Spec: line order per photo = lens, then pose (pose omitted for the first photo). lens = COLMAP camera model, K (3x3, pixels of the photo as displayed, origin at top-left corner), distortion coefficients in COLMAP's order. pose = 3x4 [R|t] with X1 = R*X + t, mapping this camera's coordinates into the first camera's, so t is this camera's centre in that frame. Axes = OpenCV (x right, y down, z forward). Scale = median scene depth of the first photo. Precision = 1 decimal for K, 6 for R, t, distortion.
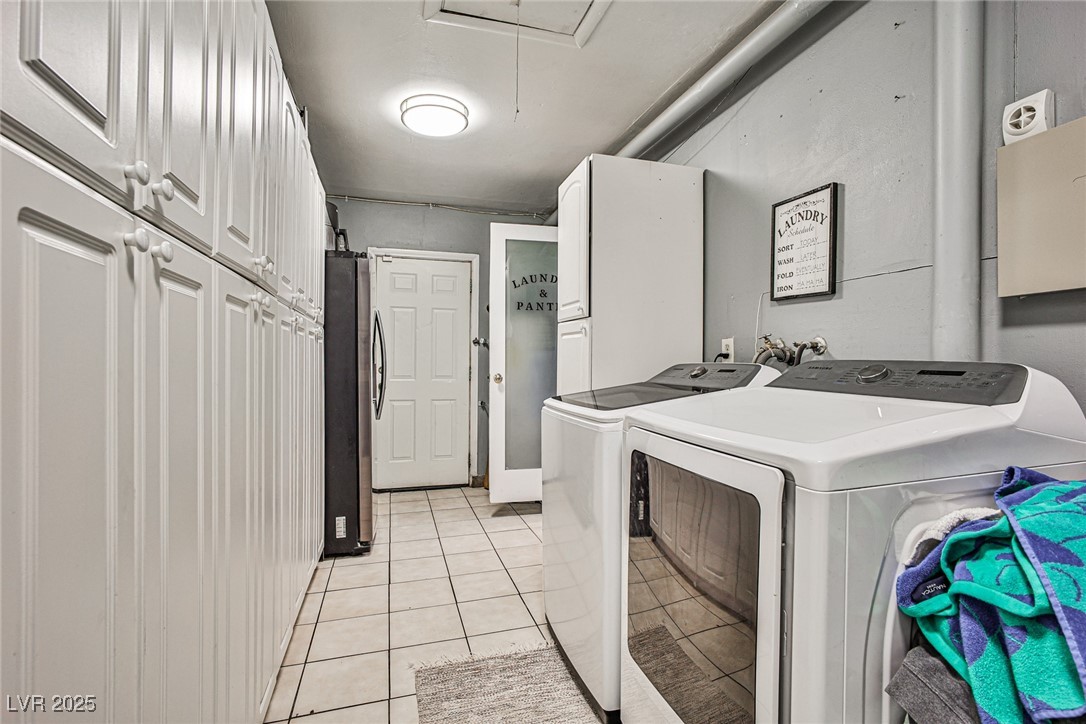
lens RADIAL K [[496.4, 0, 547.9], [0, 496.4, 361.3], [0, 0, 1]] dist [-0.023923, 0.001349]
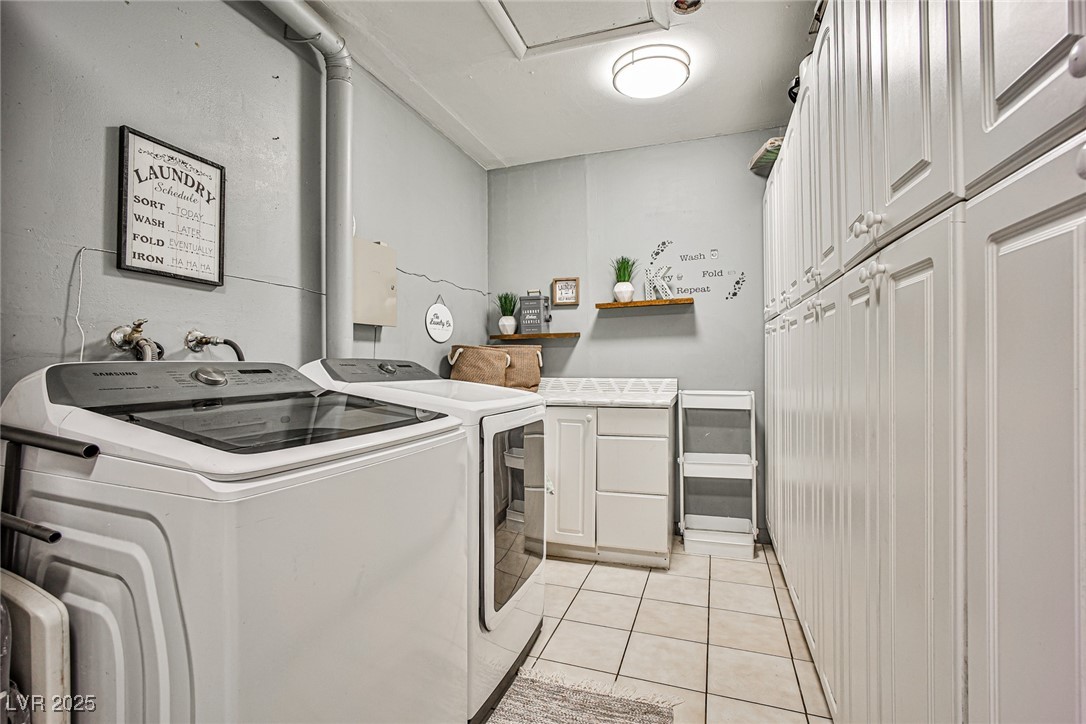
lens RADIAL K [[496.4, 0, 546.1], [0, 496.4, 361.7], [0, 0, 1]] dist [-0.023923, 0.001349]
pose [[-0.804871, 0.008490, 0.593390, -0.419204], [0.009700, 0.999952, -0.001150, 0.009327], [-0.593371, 0.004830, -0.804915, 1.278409]]
